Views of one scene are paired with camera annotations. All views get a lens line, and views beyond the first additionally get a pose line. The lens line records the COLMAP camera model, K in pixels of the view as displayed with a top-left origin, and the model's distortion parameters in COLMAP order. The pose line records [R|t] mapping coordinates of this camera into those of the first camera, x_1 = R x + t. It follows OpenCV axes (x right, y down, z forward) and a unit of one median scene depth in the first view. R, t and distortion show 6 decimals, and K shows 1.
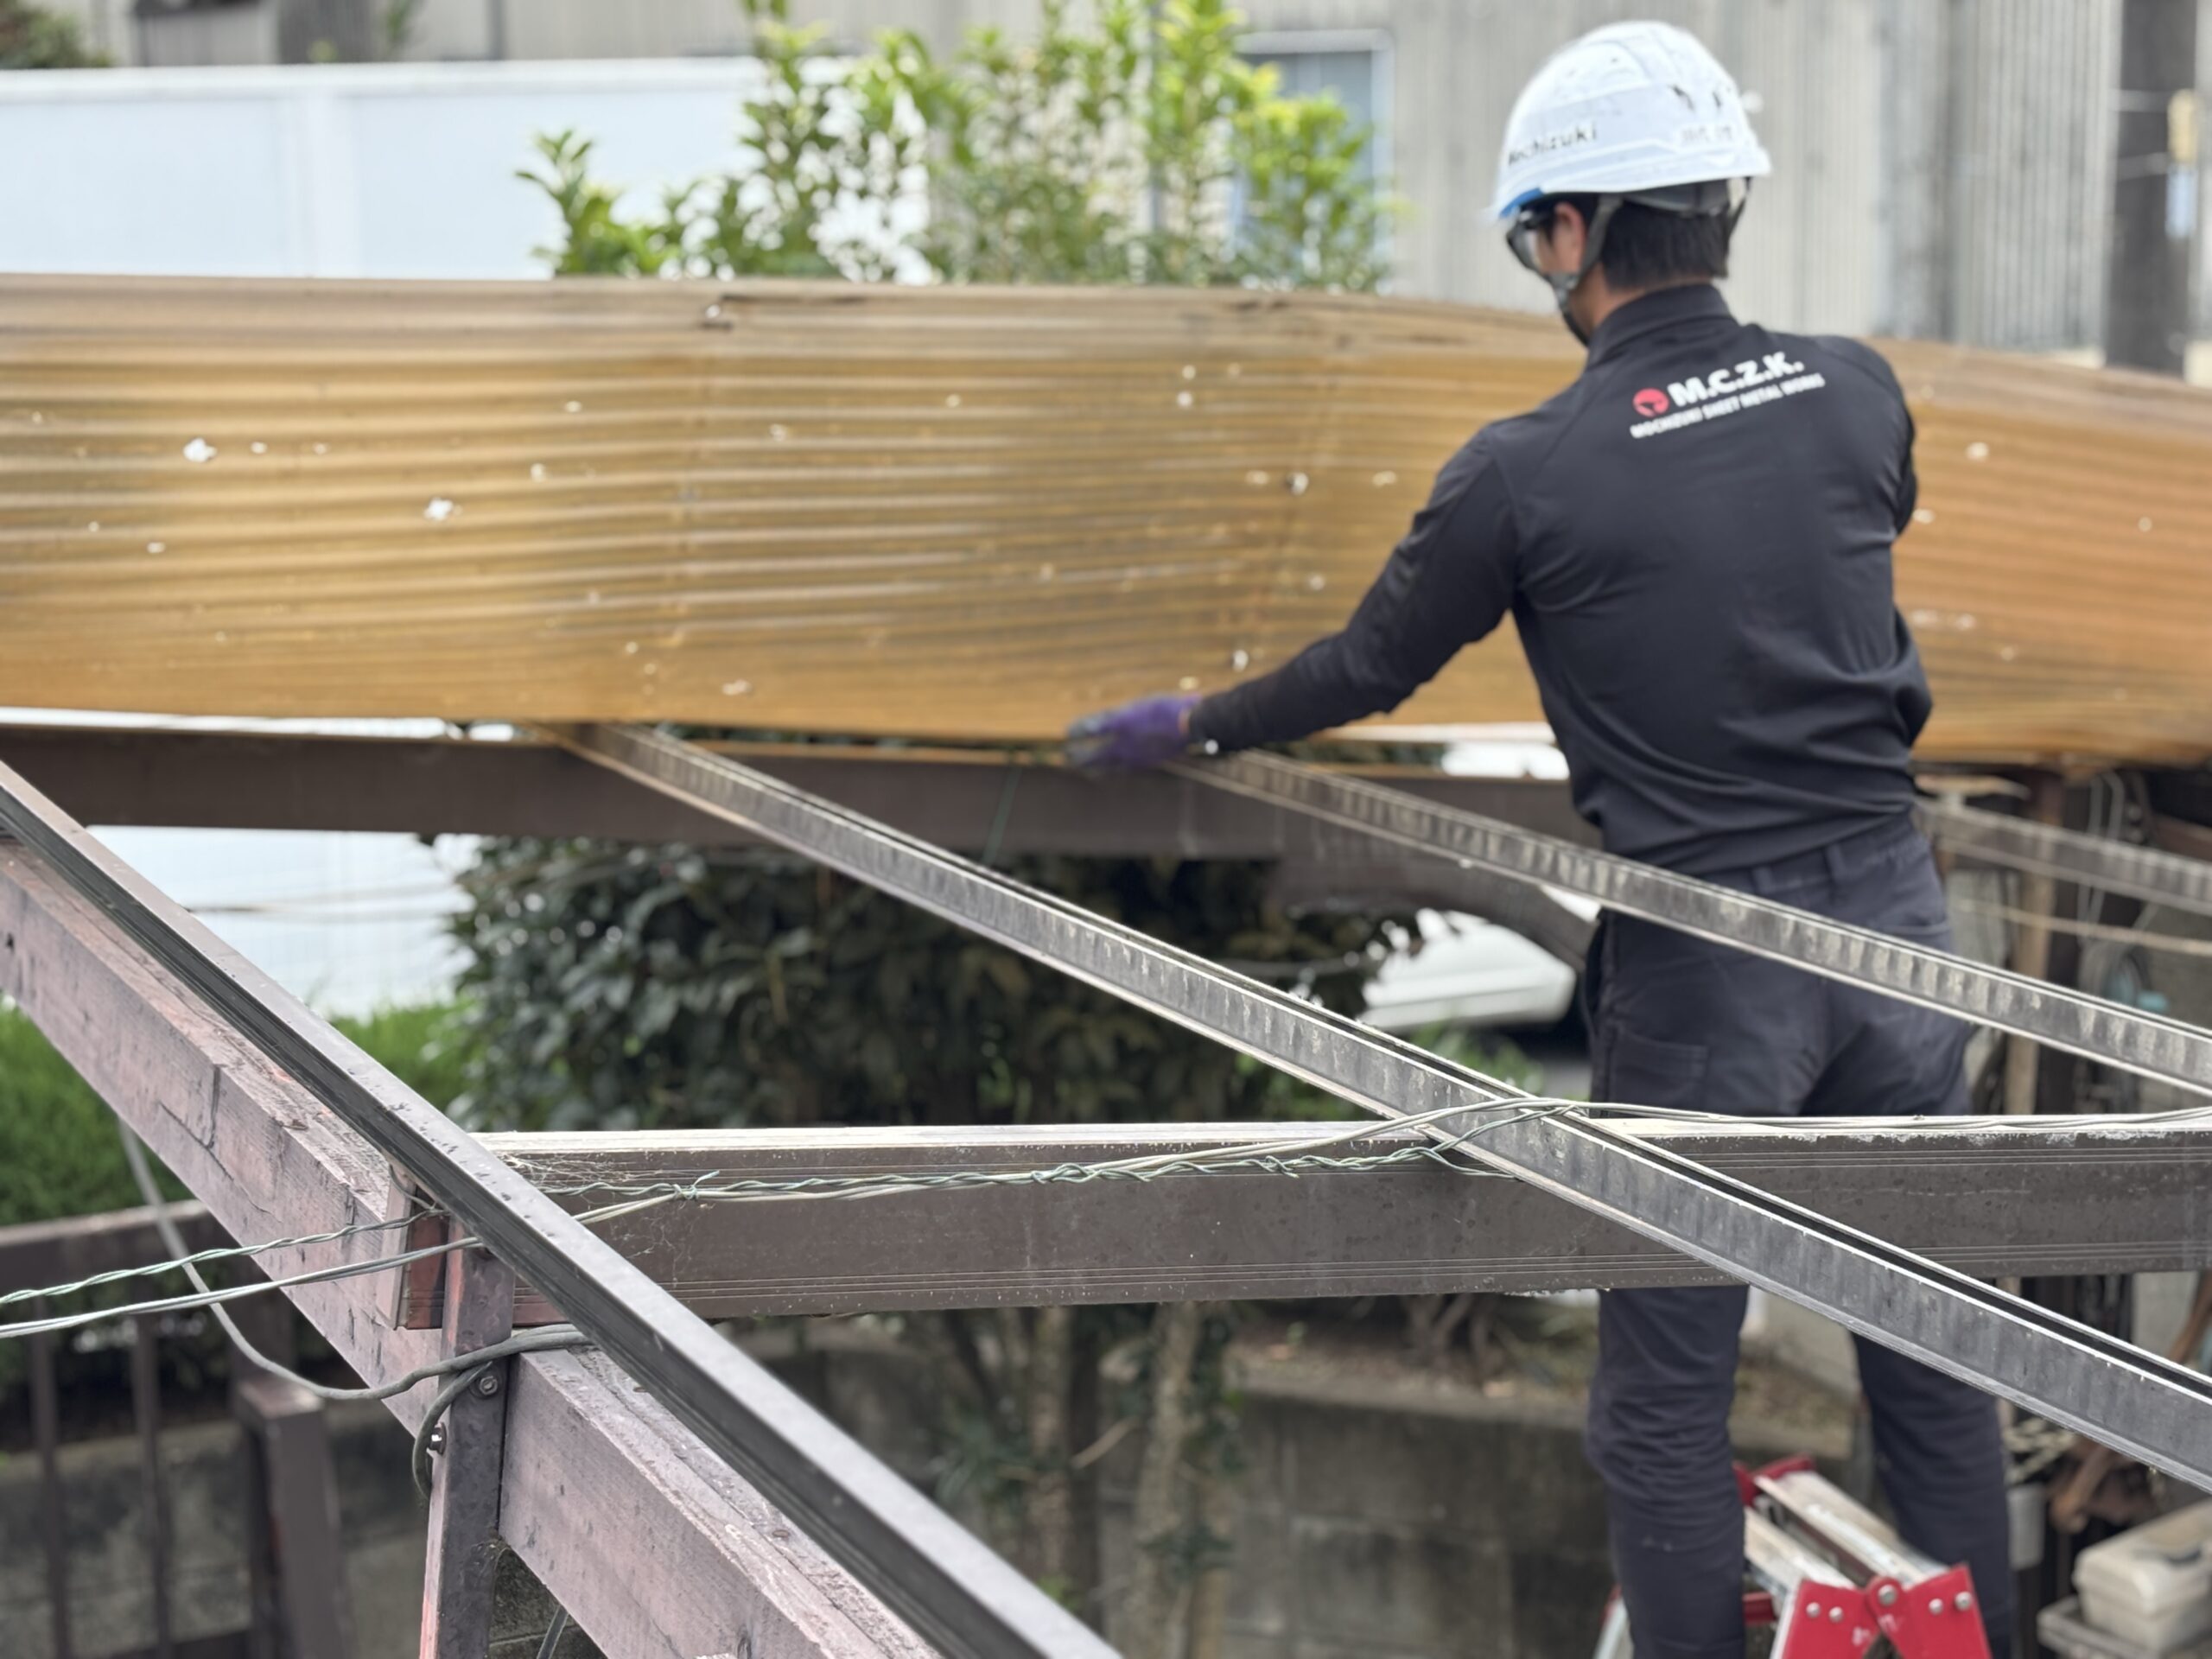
lens RADIAL K [[3976.3, 0, 1106.0], [0, 3976.3, 829.5], [0, 0, 1]] dist [0.122141, 0.047121]
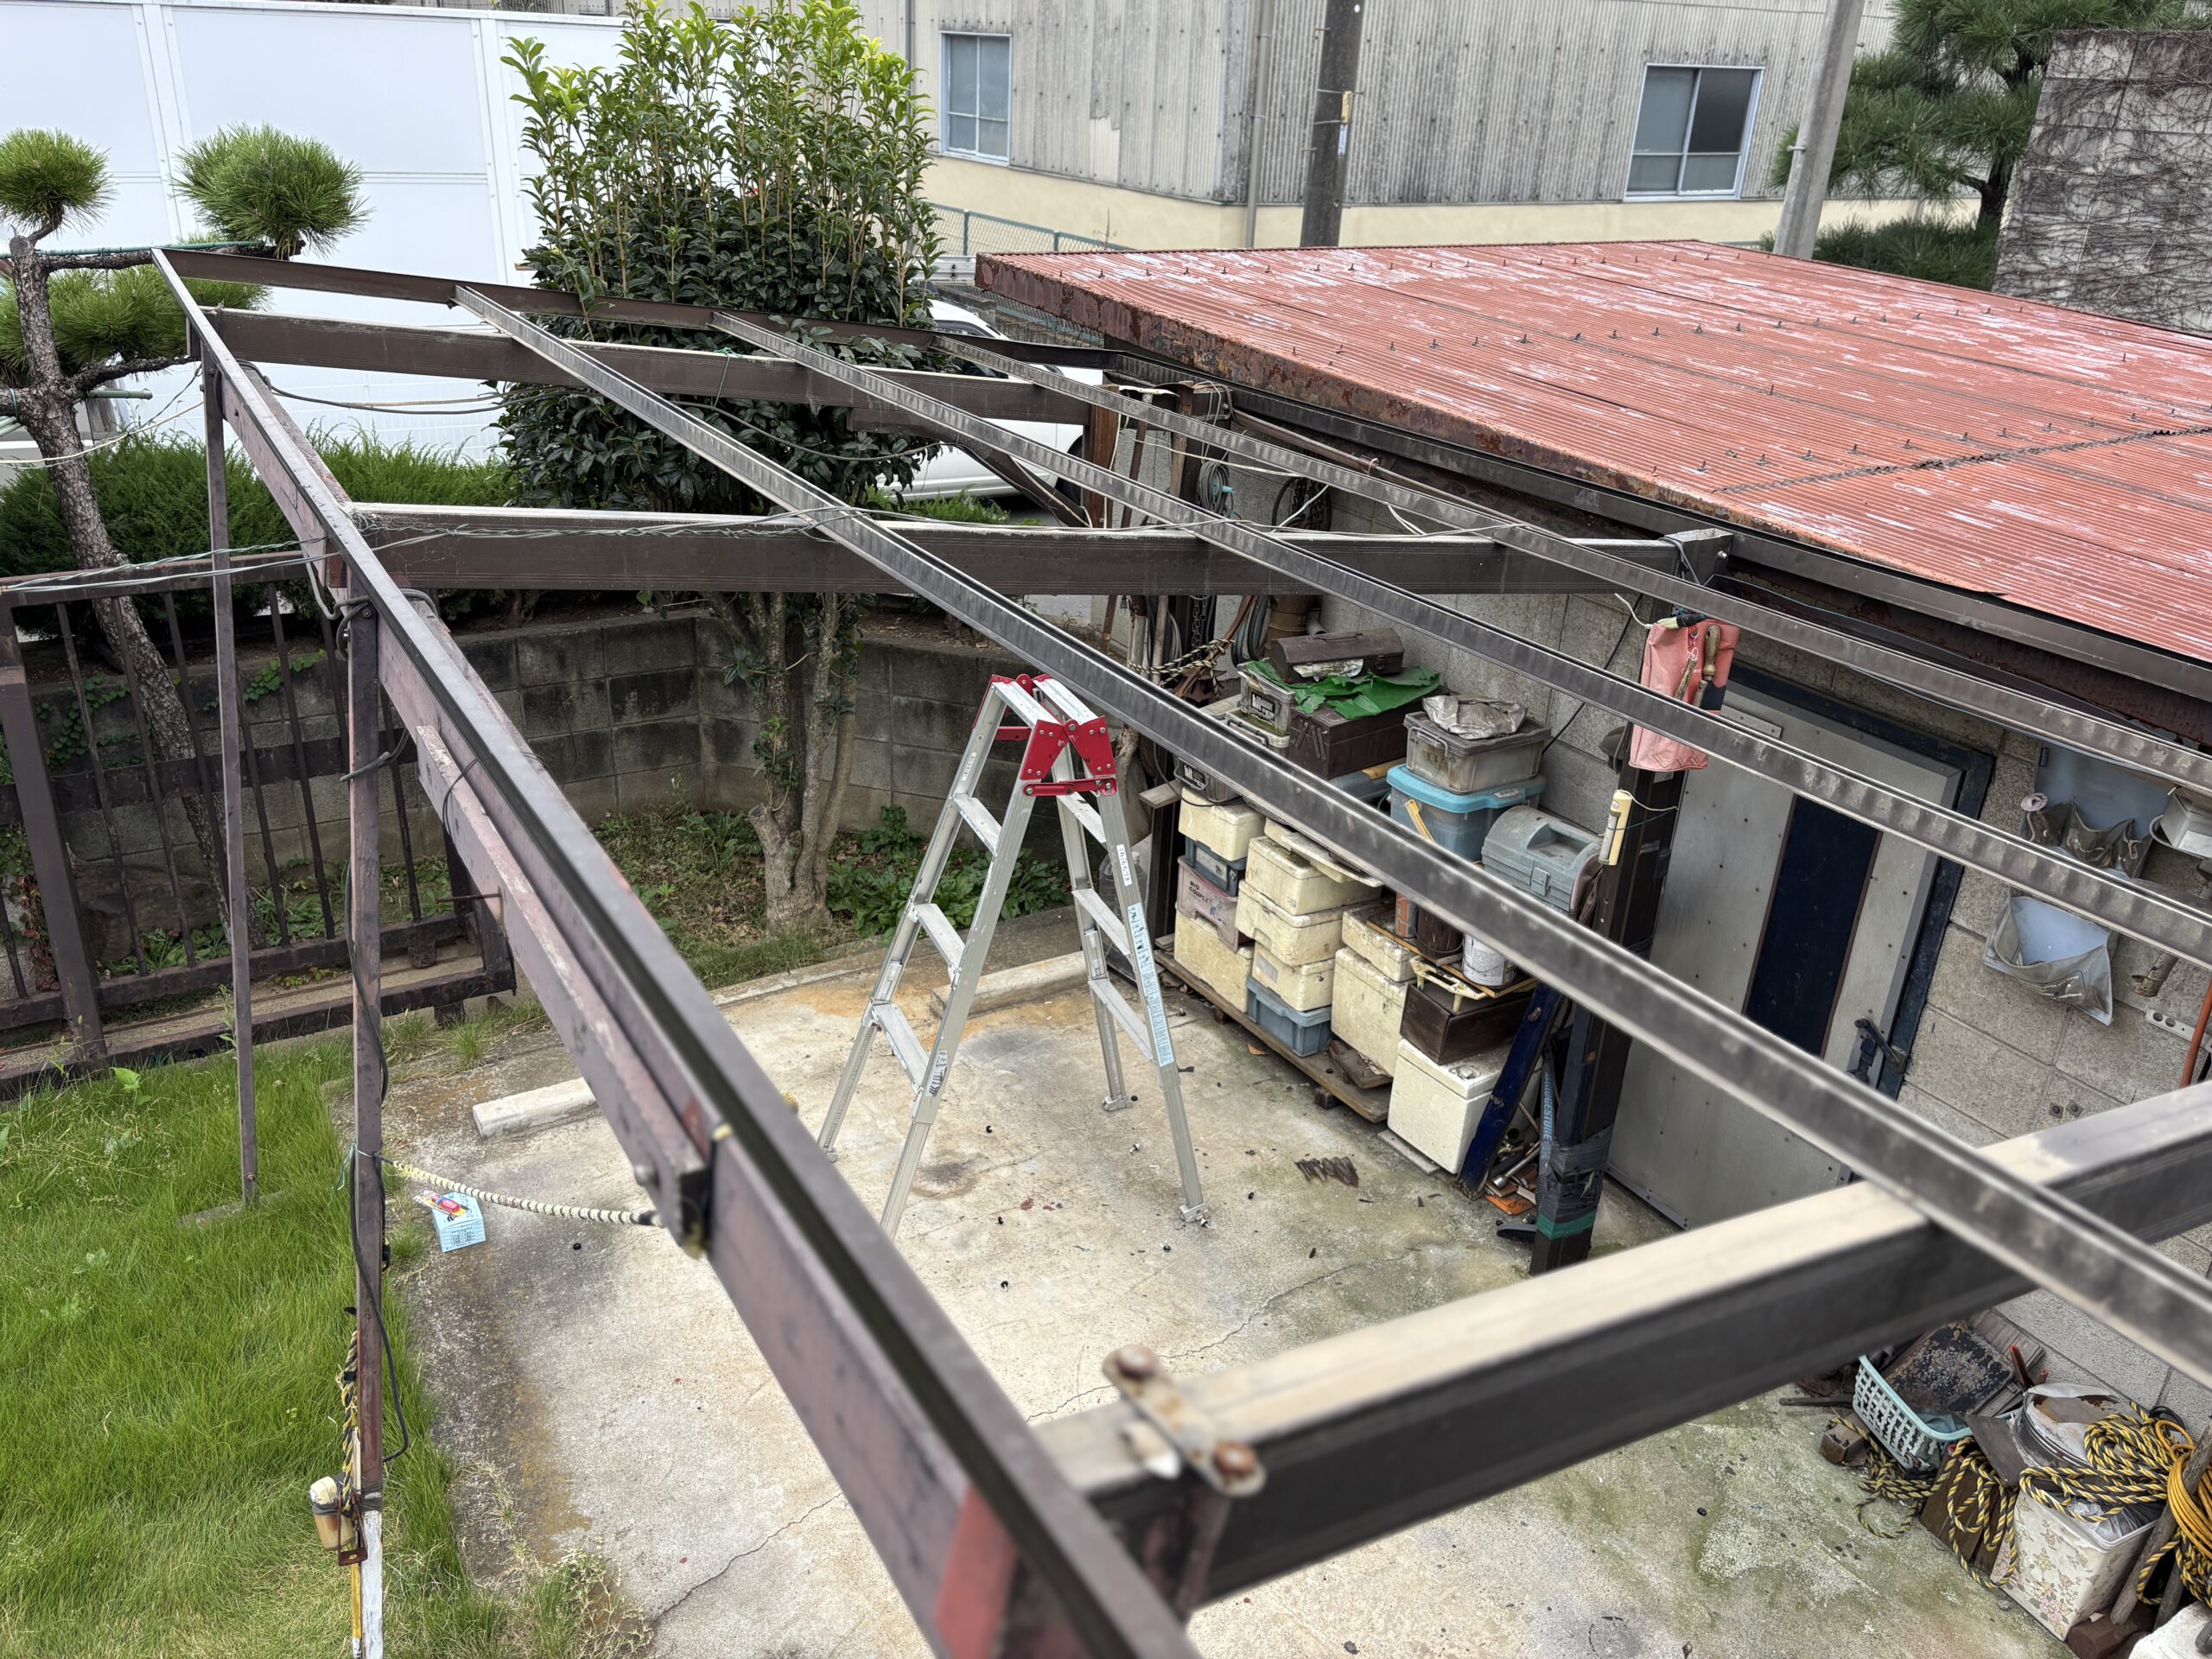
lens RADIAL K [[1684.9, 0, 1106.0], [0, 1684.9, 829.5], [0, 0, 1]] dist [0.004360, -0.013091]
pose [[0.991600, 0.020986, 0.127629, 0.061873], [-0.051404, 0.969416, 0.239979, 0.002119], [-0.118689, -0.244524, 0.962352, -0.006709]]
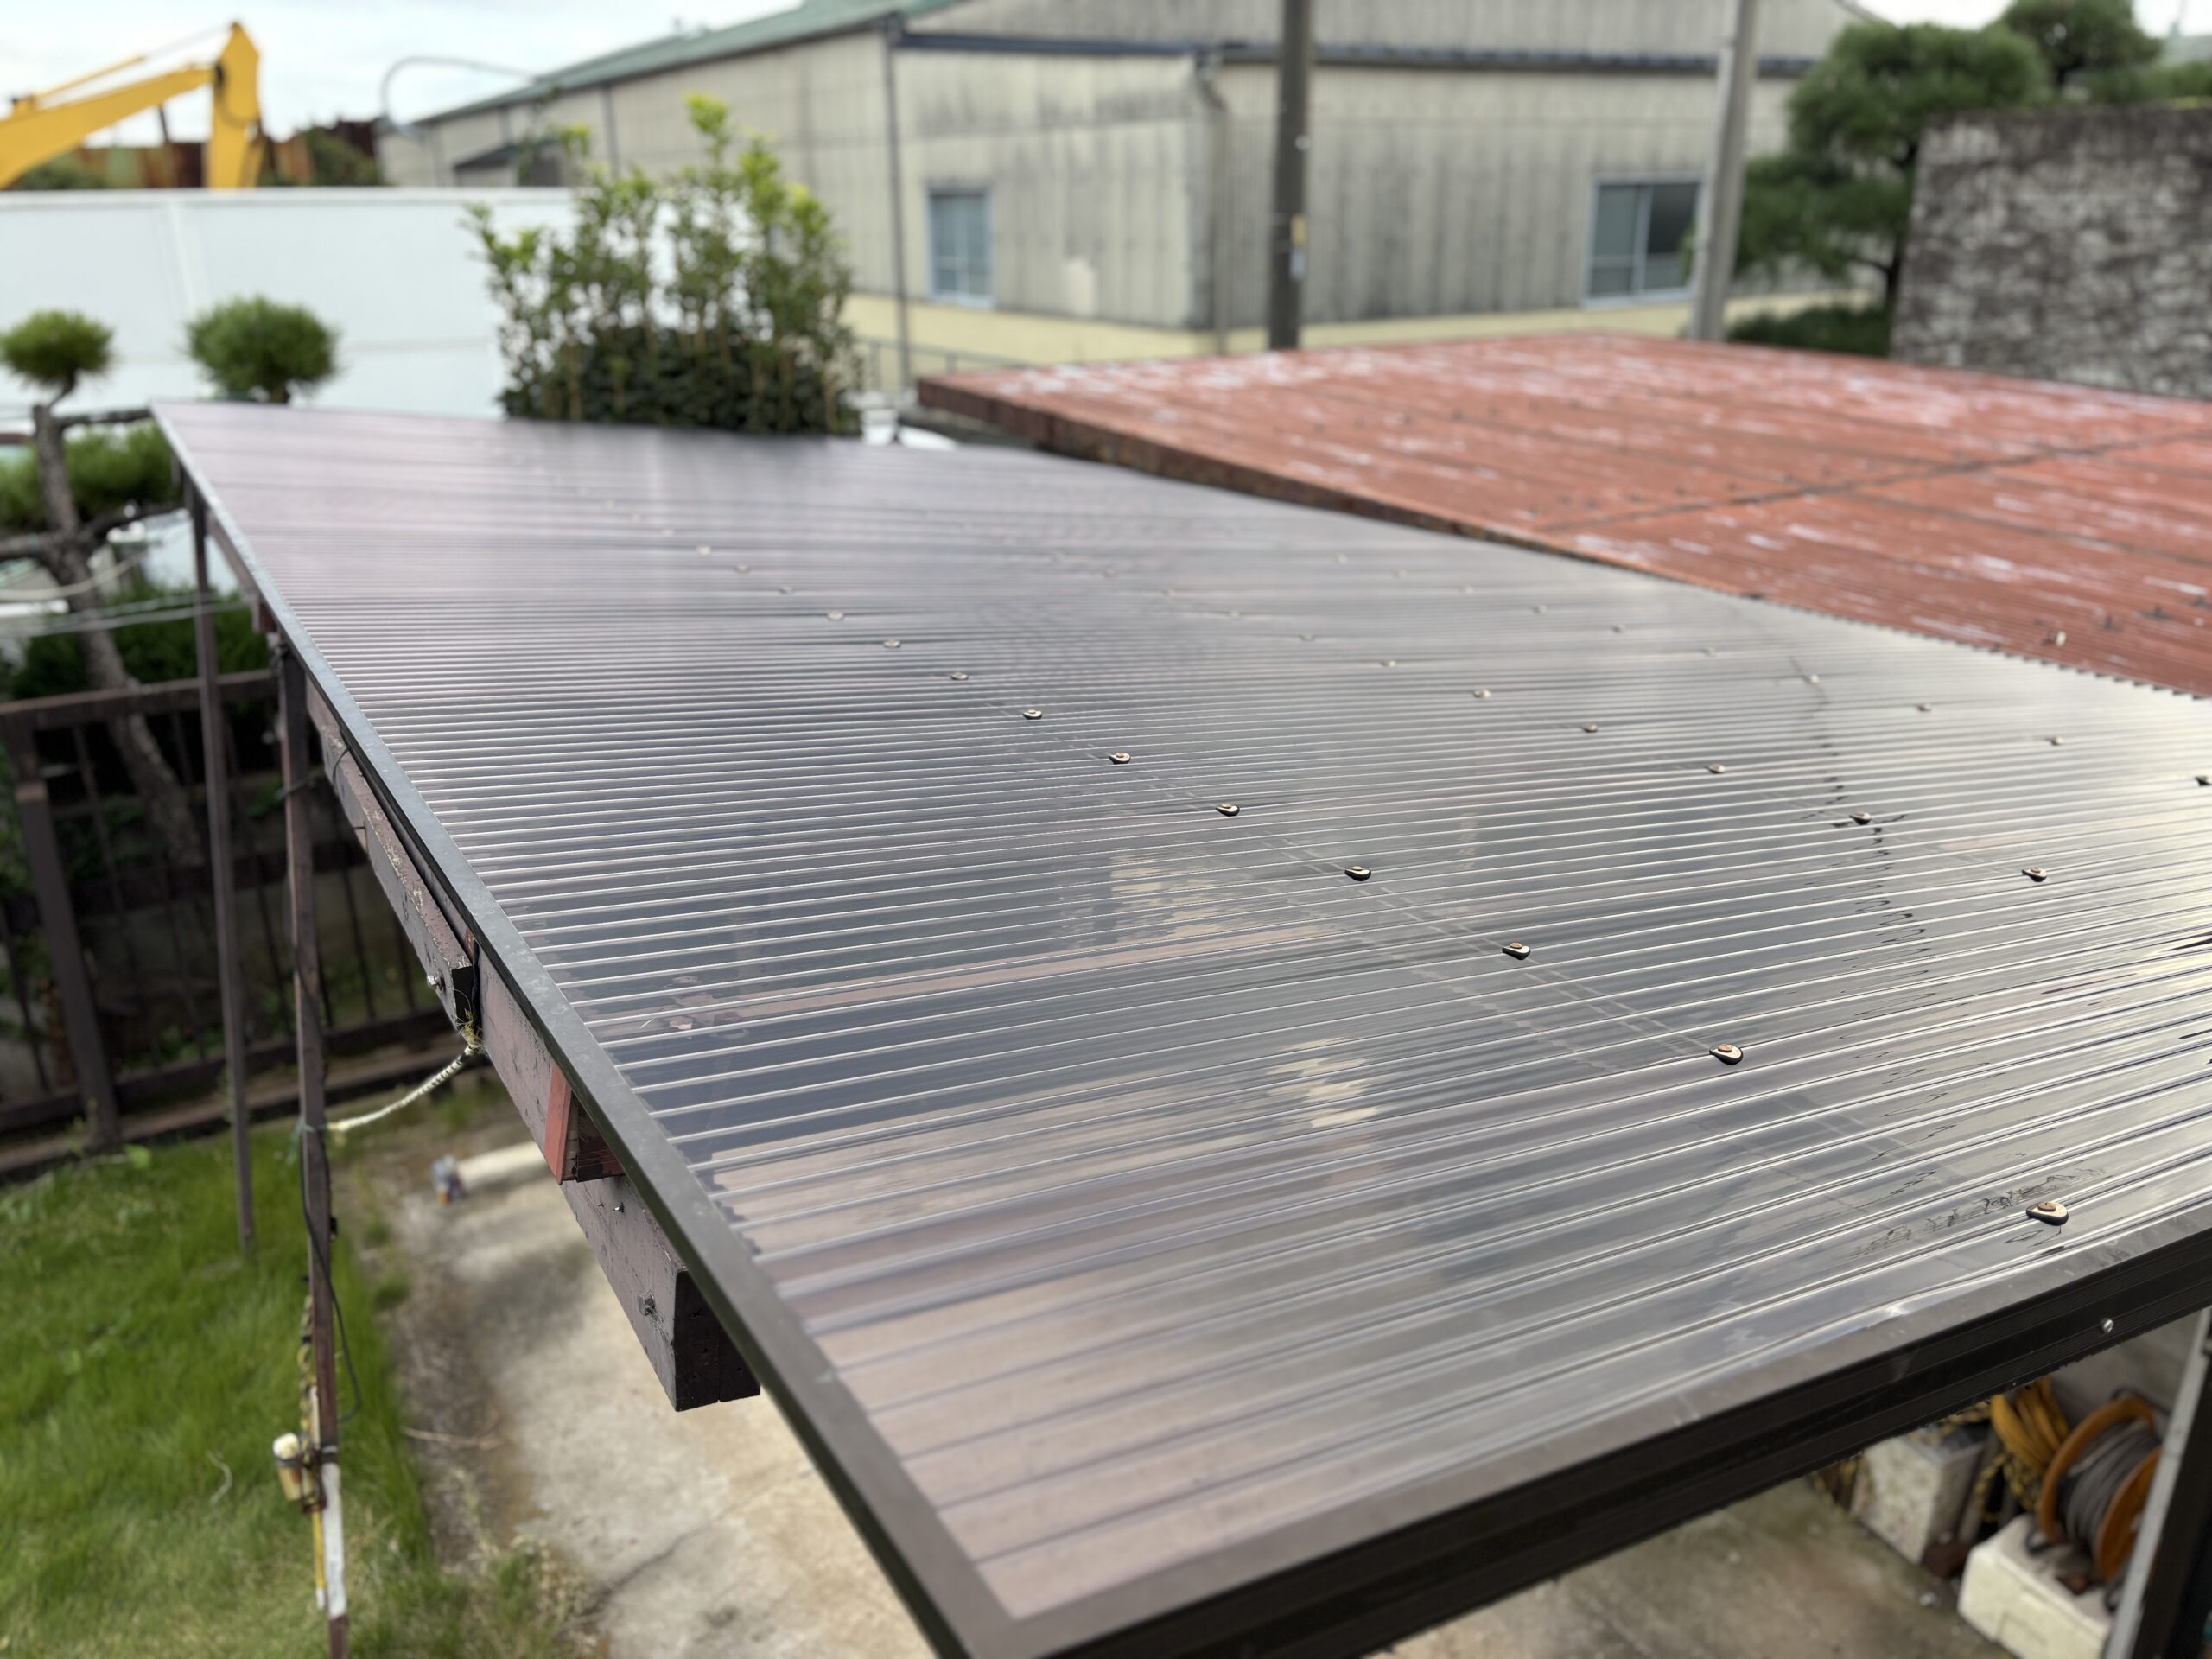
lens RADIAL K [[1684.9, 0, 1106.0], [0, 1684.9, 829.5], [0, 0, 1]] dist [0.004360, -0.013091]
pose [[0.993993, -0.021008, 0.107408, 0.115502], [0.002782, 0.985937, 0.167096, 0.026825], [-0.109408, -0.165794, 0.980073, -0.094286]]
